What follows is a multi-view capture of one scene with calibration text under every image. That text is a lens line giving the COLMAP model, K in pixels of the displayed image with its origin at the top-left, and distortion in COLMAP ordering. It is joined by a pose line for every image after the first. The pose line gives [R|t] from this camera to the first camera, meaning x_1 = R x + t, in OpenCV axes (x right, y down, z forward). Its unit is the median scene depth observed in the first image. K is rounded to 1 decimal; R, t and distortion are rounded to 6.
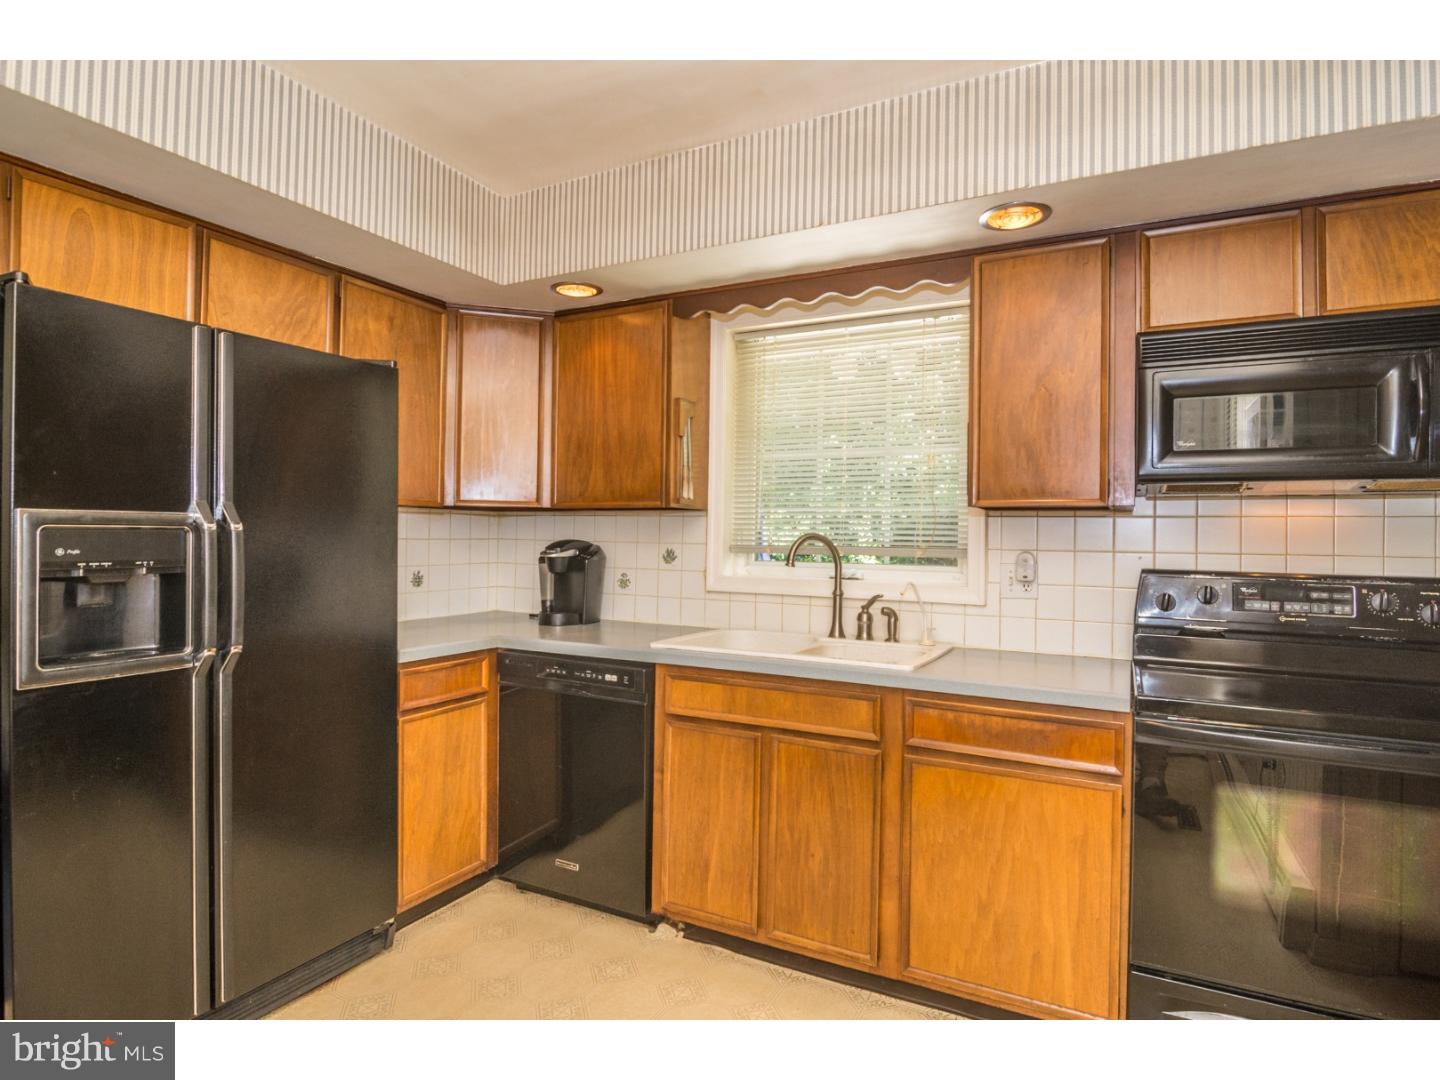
lens RADIAL K [[789.1, 0, 722.6], [0, 789.1, 531.1], [0, 0, 1]] dist [-0.001843, -0.000937]
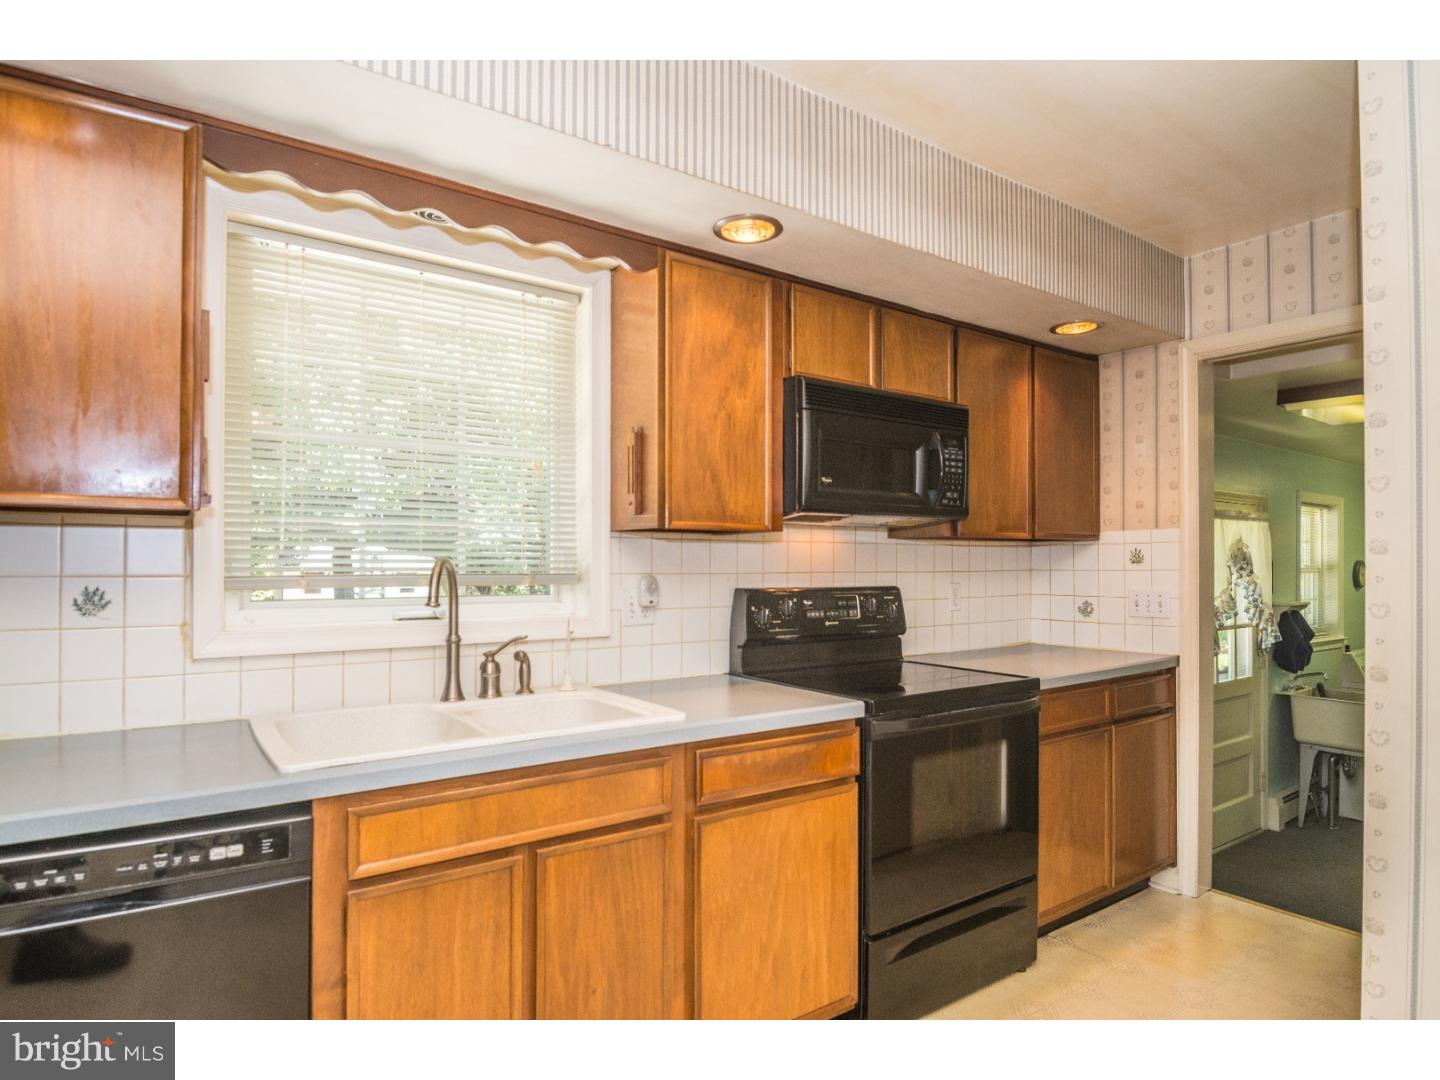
lens RADIAL K [[810.3, 0, 720.7], [0, 810.3, 561.5], [0, 0, 1]] dist [0.001488, -0.023012]
pose [[0.447255, -0.012845, 0.894314, -0.491510], [-0.006675, 0.999821, 0.017699, -0.009469], [-0.894382, -0.013885, 0.447089, 0.535466]]
